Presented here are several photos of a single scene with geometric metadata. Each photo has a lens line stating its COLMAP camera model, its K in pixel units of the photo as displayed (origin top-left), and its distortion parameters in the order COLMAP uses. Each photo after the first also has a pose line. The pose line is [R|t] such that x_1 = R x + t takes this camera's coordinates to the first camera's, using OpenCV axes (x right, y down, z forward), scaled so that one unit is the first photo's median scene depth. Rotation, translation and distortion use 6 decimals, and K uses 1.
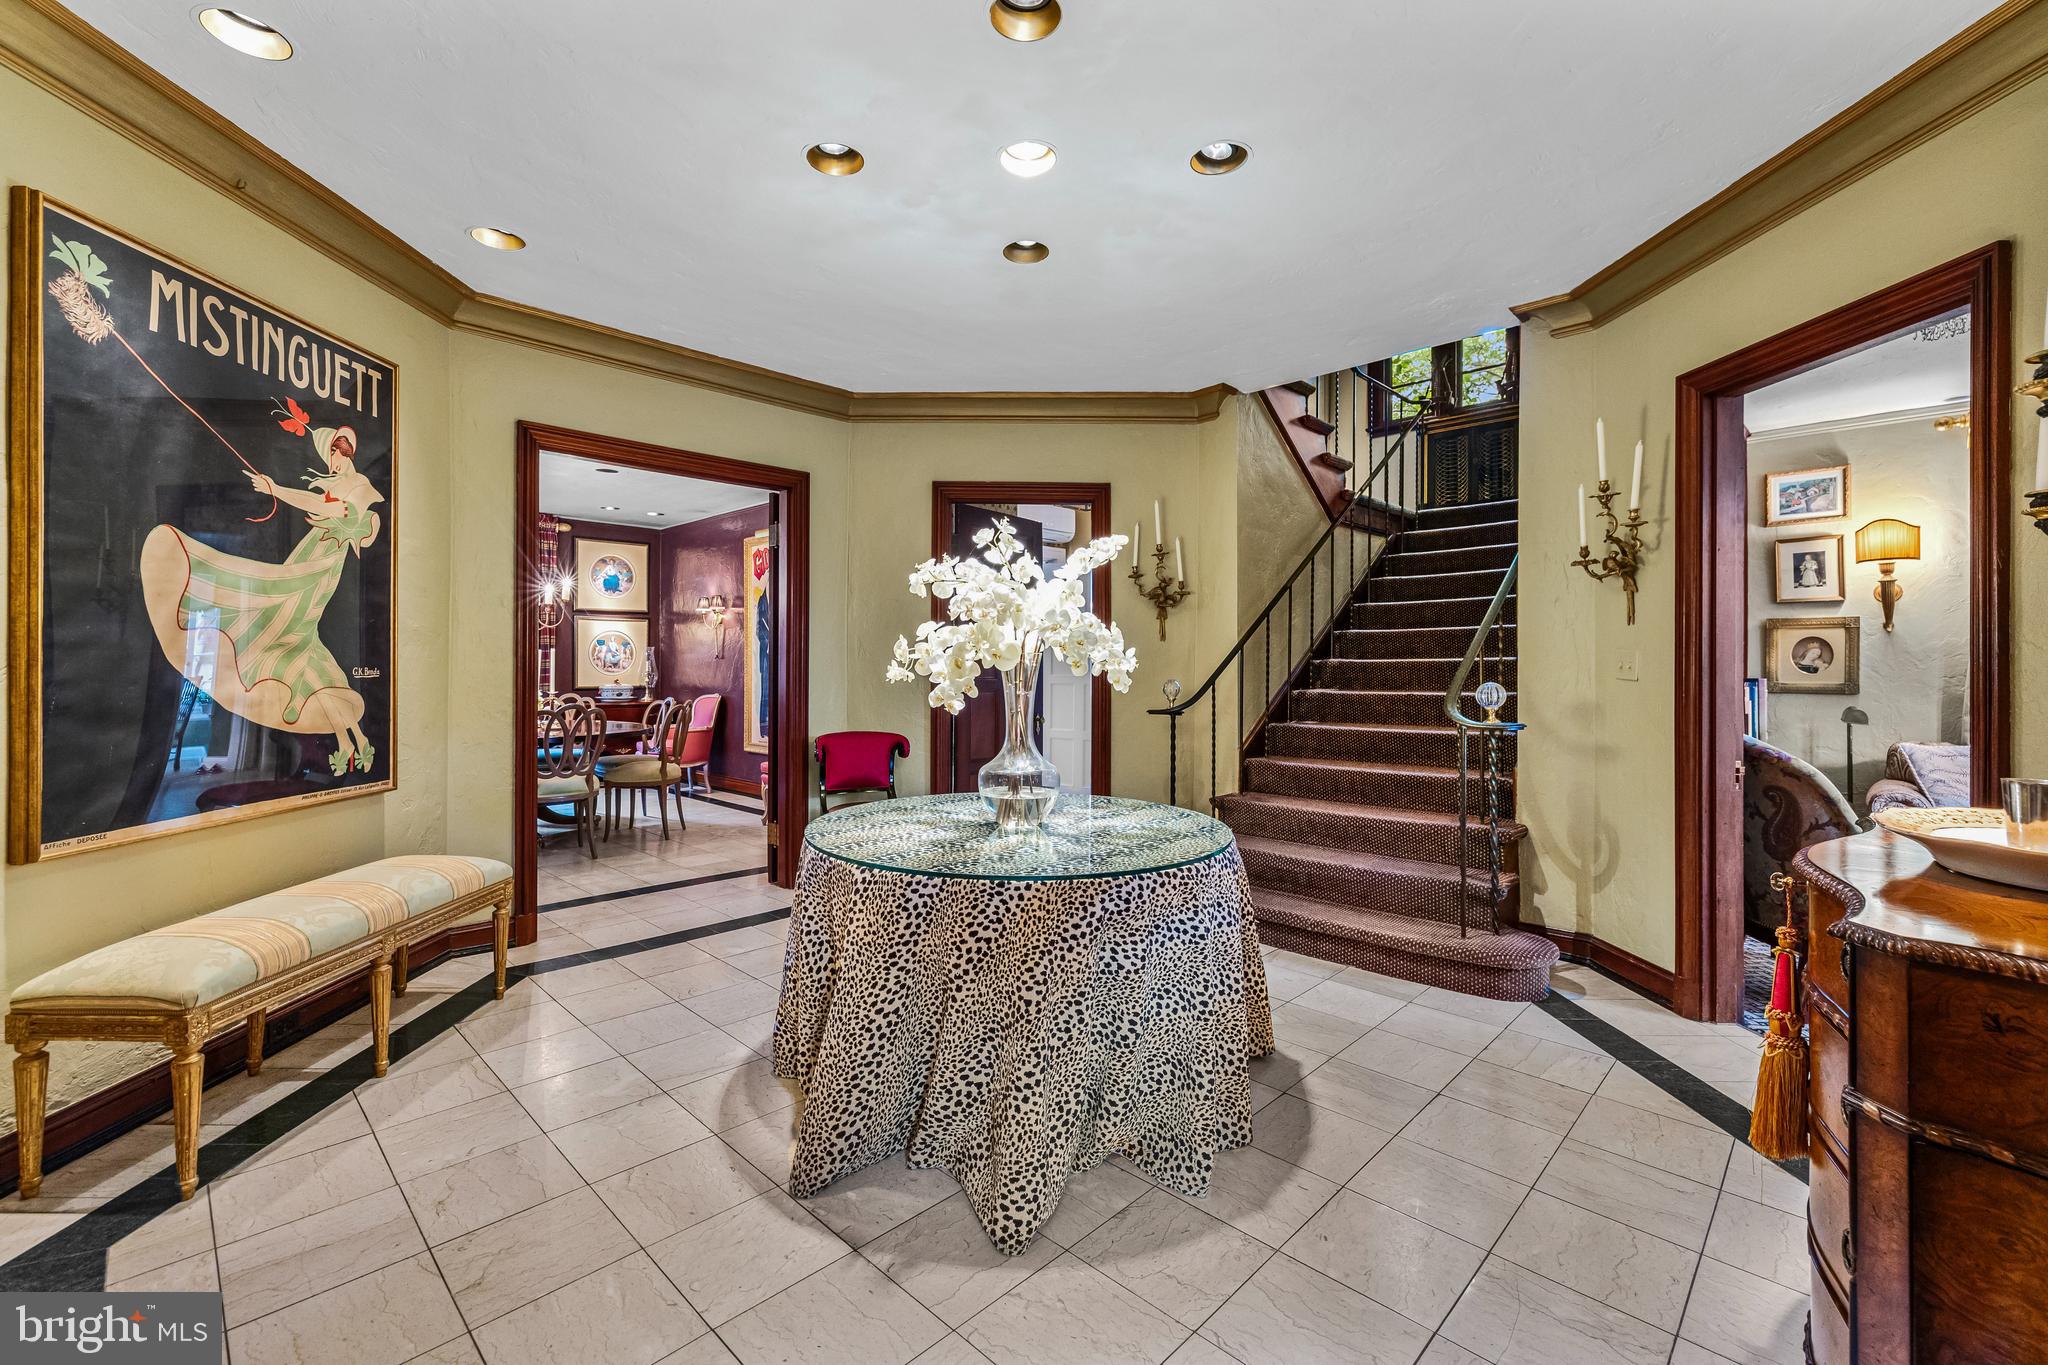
lens RADIAL K [[868.2, 0, 1027.6], [0, 868.2, 666.7], [0, 0, 1]] dist [0.000547, 0.000083]
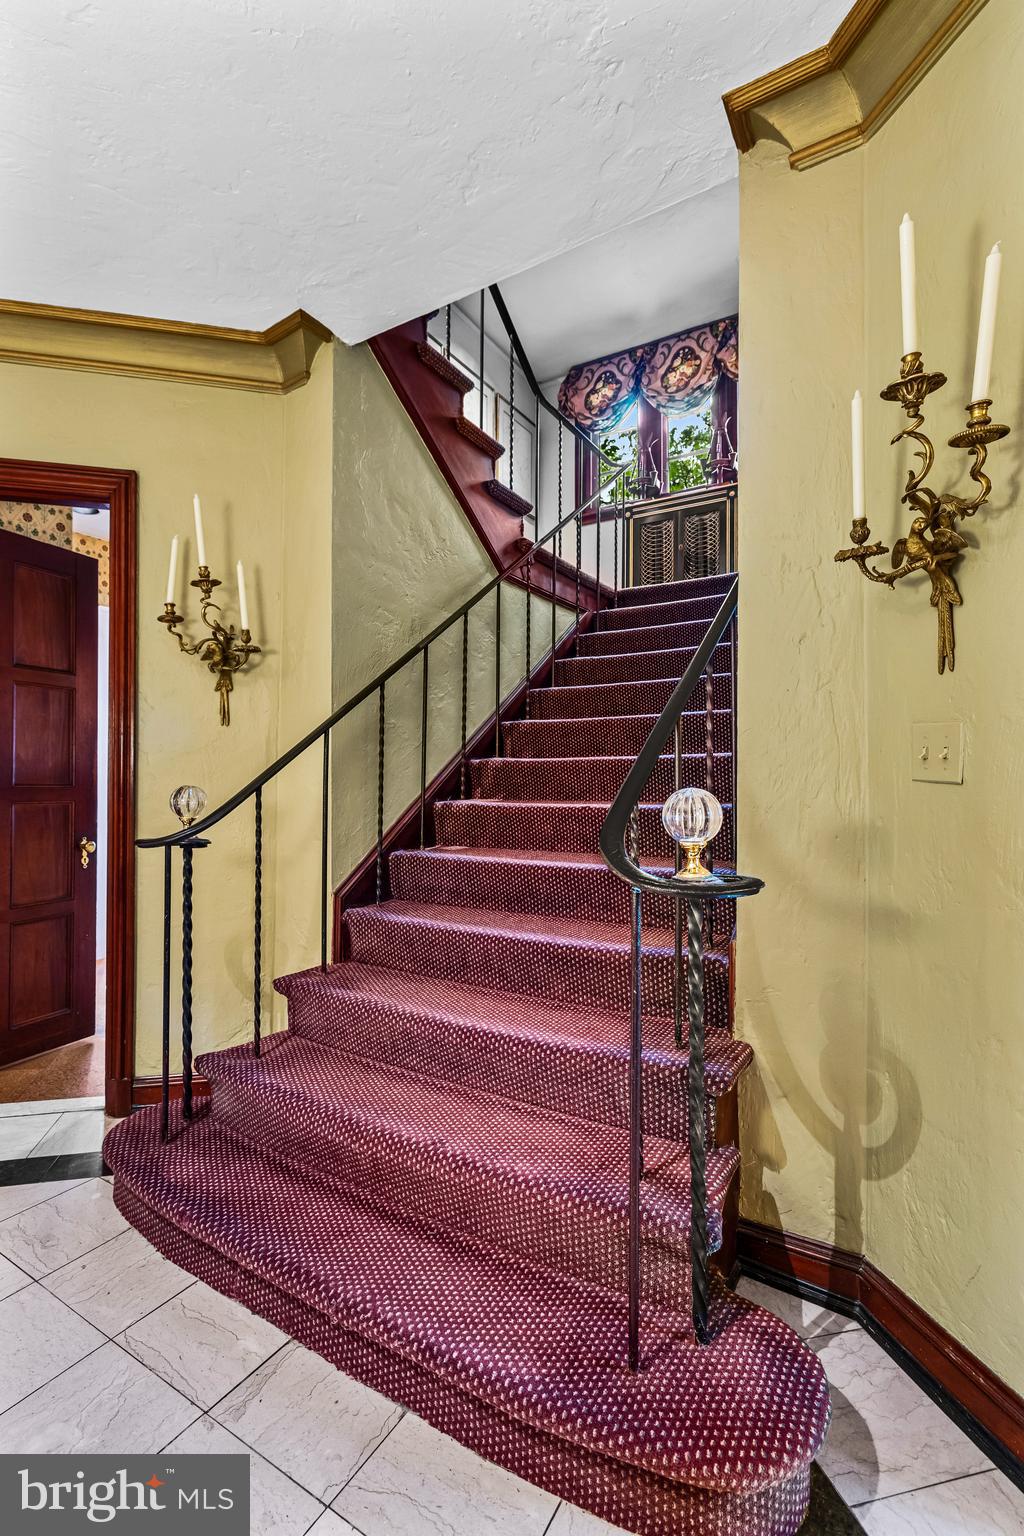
lens RADIAL K [[705.7, 0, 509.4], [0, 705.7, 774.7], [0, 0, 1]] dist [-0.012182, -0.000221]
pose [[0.974098, 0.003395, 0.226102, 0.321357], [-0.001881, 0.999974, -0.006911, 0.012723], [-0.226120, 0.006306, 0.974079, 0.595390]]
